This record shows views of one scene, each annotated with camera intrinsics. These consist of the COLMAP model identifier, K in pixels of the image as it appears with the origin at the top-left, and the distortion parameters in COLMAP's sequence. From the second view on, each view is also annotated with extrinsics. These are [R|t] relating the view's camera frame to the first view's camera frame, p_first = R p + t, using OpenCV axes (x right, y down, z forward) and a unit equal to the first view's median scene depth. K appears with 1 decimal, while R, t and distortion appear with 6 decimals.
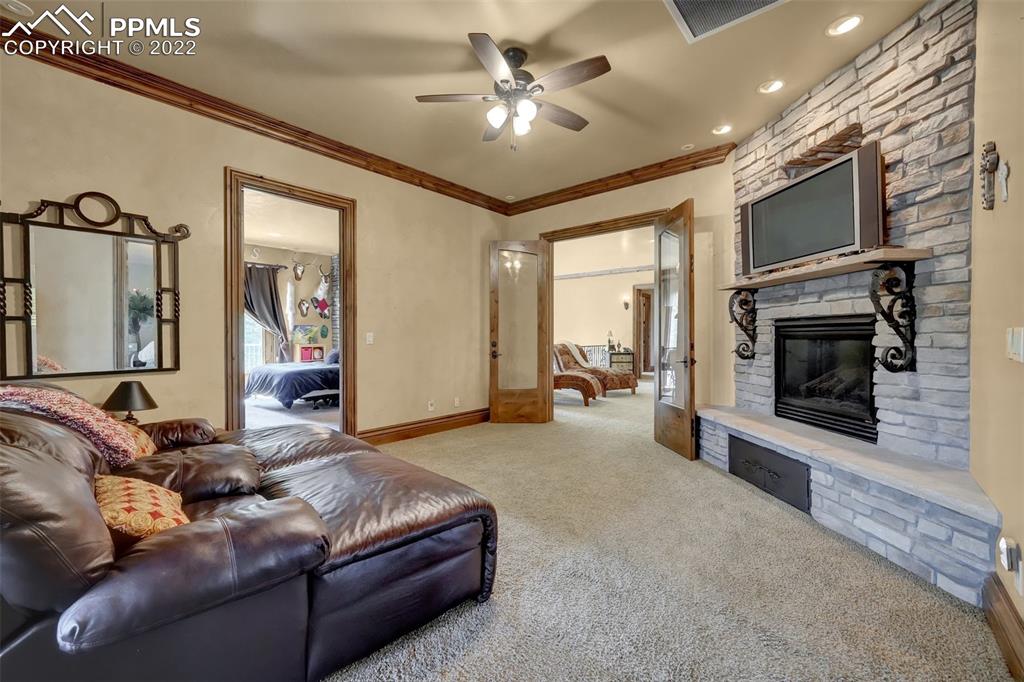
lens RADIAL K [[424.8, 0, 512.0], [0, 424.8, 341.0], [0, 0, 1]] dist [0.000601, 0.000042]
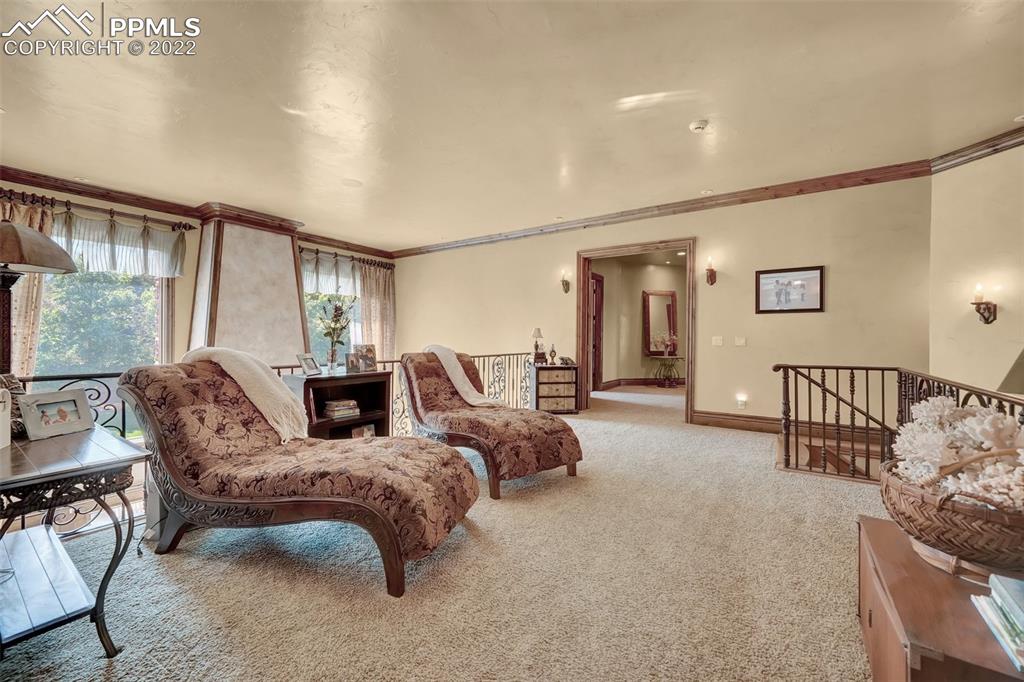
lens RADIAL K [[399.9, 0, 512.0], [0, 399.9, 341.0], [0, 0, 1]] dist [-0.000026, 0.000053]
pose [[0.994306, 0.007574, 0.106290, 0.139492], [-0.007295, 0.999969, -0.003014, -0.004579], [-0.106309, 0.002221, 0.994331, 0.466921]]
